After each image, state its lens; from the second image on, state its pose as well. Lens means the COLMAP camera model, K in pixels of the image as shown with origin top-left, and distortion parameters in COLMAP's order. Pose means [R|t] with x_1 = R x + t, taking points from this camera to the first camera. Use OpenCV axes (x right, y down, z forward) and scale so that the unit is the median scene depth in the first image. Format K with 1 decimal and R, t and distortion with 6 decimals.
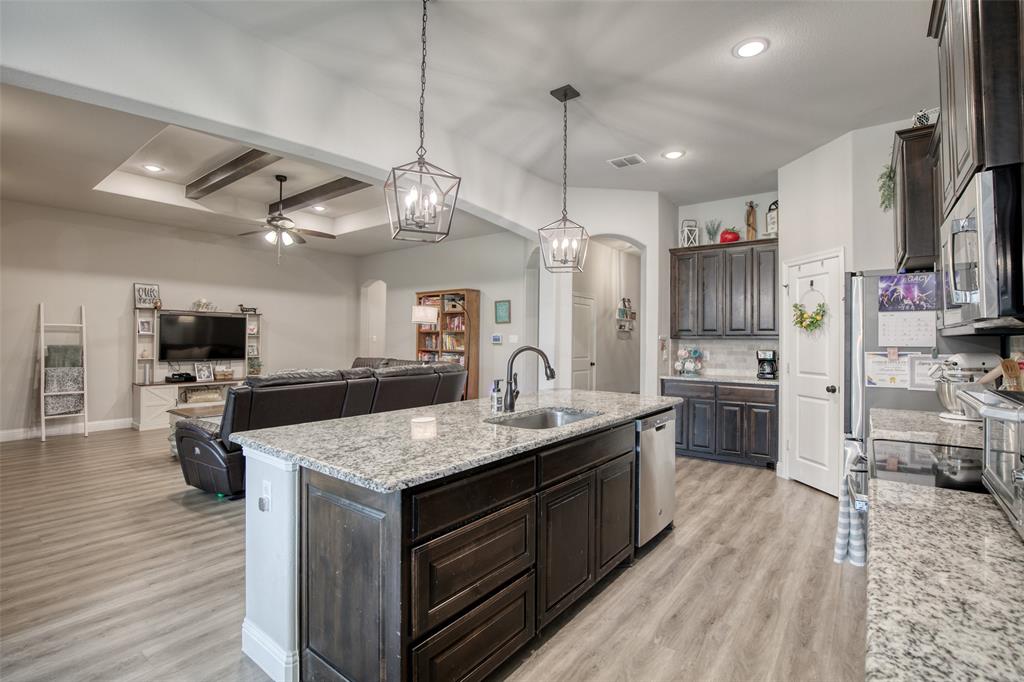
lens RADIAL K [[473.2, 0, 528.1], [0, 473.2, 338.8], [0, 0, 1]] dist [-0.033880, 0.005938]
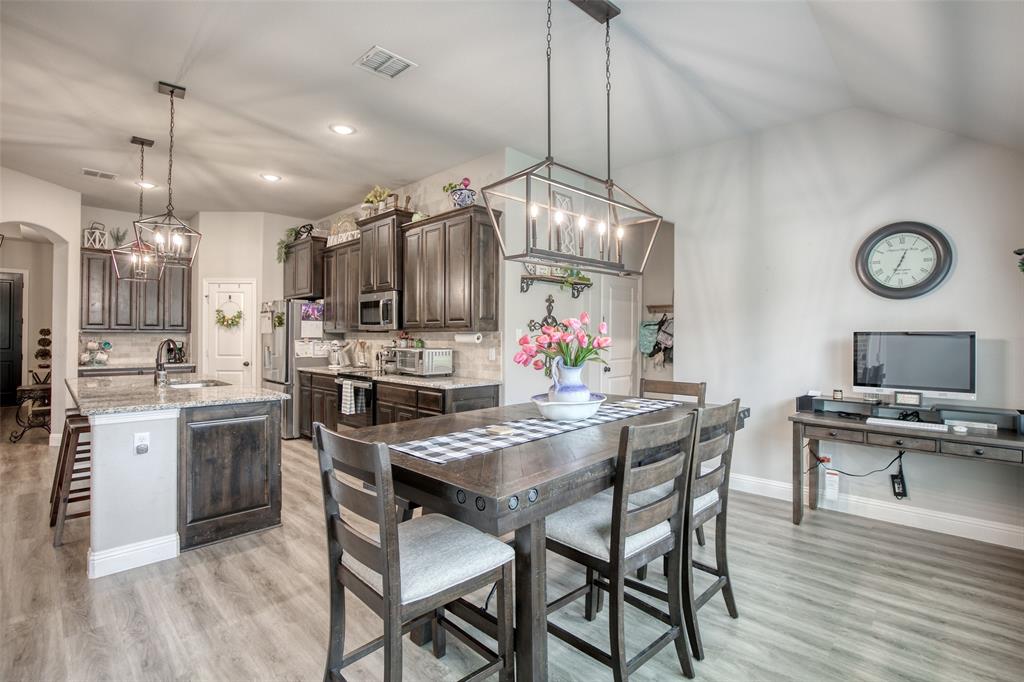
lens RADIAL K [[473.2, 0, 517.0], [0, 473.2, 334.5], [0, 0, 1]] dist [-0.033880, 0.005938]
pose [[0.128155, 0.002386, 0.991751, -0.647319], [-0.008133, 0.999966, -0.001355, -0.000790], [-0.991721, -0.007892, 0.128170, -0.114898]]
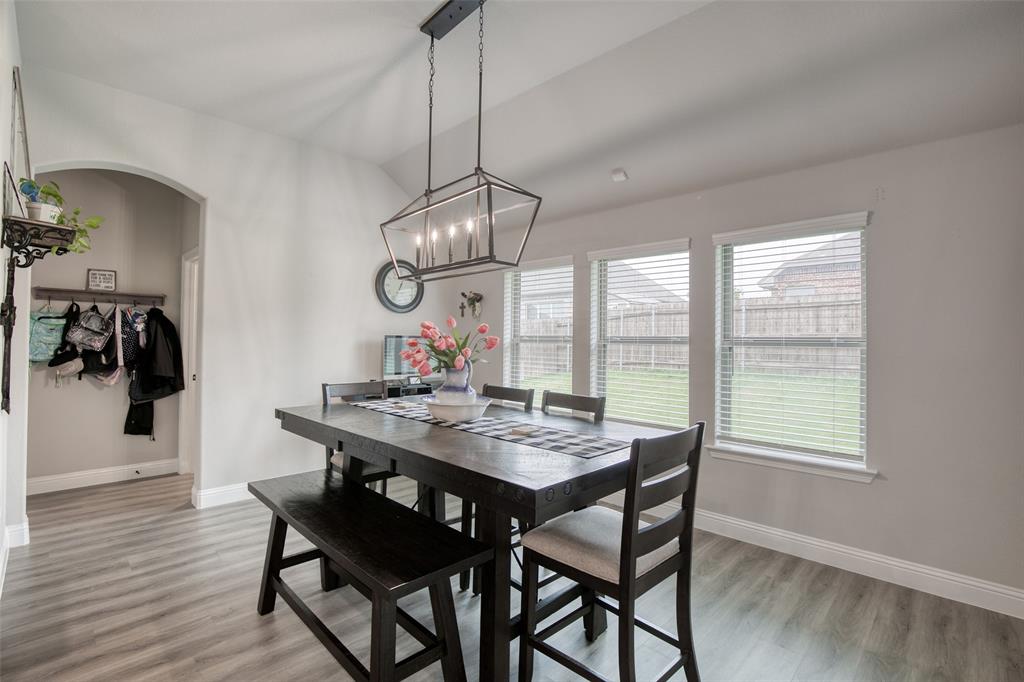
lens RADIAL K [[473.2, 0, 530.4], [0, 473.2, 331.5], [0, 0, 1]] dist [-0.033880, 0.005938]
pose [[-0.991450, -0.010888, 0.130032, -0.334090], [-0.013904, 0.999654, -0.022310, -0.000476], [-0.129744, -0.023927, -0.991259, 0.330595]]
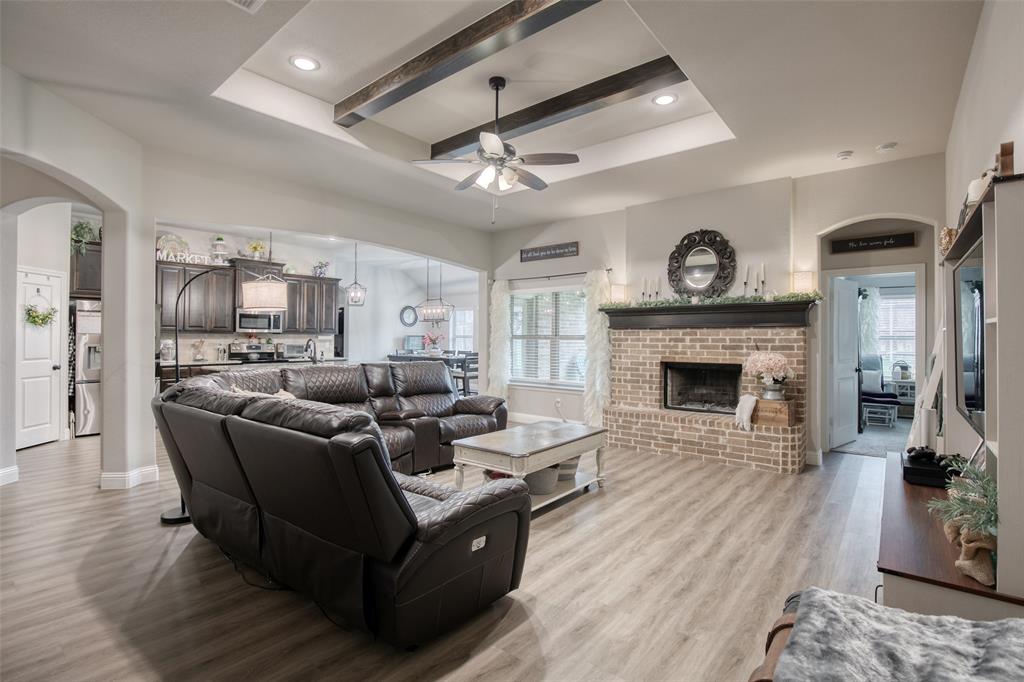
lens RADIAL K [[473.2, 0, 542.2], [0, 473.2, 338.3], [0, 0, 1]] dist [-0.033880, 0.005938]
pose [[-0.999810, -0.011212, 0.015957, -0.671068], [-0.011265, 0.999931, -0.003256, 0.004136], [-0.015919, -0.003435, -0.999867, 1.816517]]
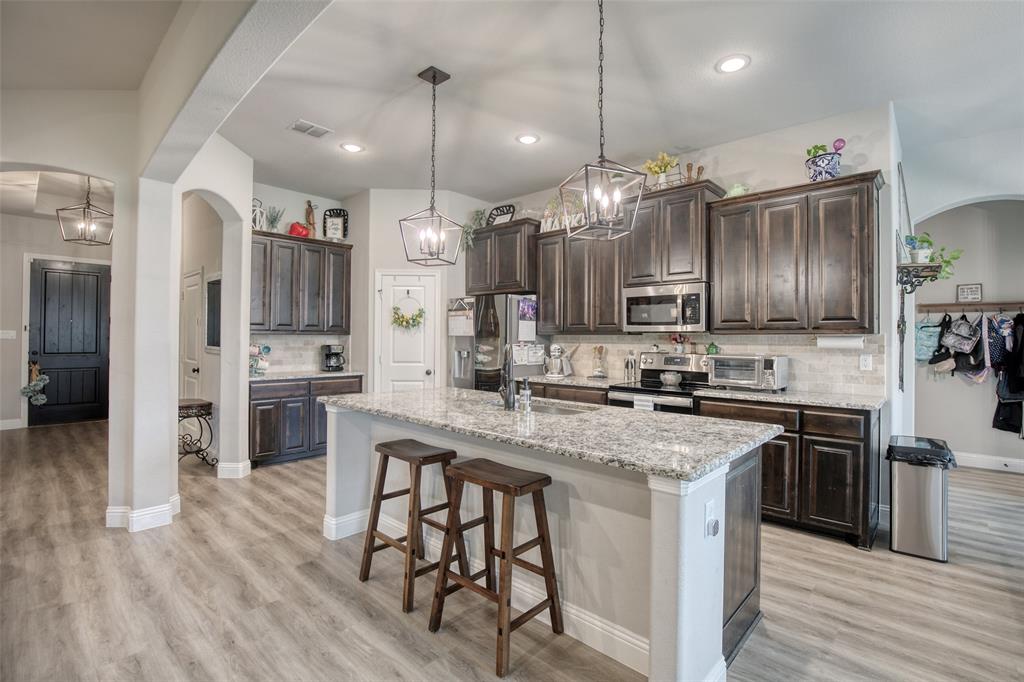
lens RADIAL K [[473.2, 0, 513.6], [0, 473.2, 336.6], [0, 0, 1]] dist [-0.033880, 0.005938]
pose [[0.106698, 0.000331, 0.994291, -0.521804], [-0.009488, 0.999955, 0.000685, 0.000068], [-0.994246, -0.009507, 0.106696, 0.457989]]
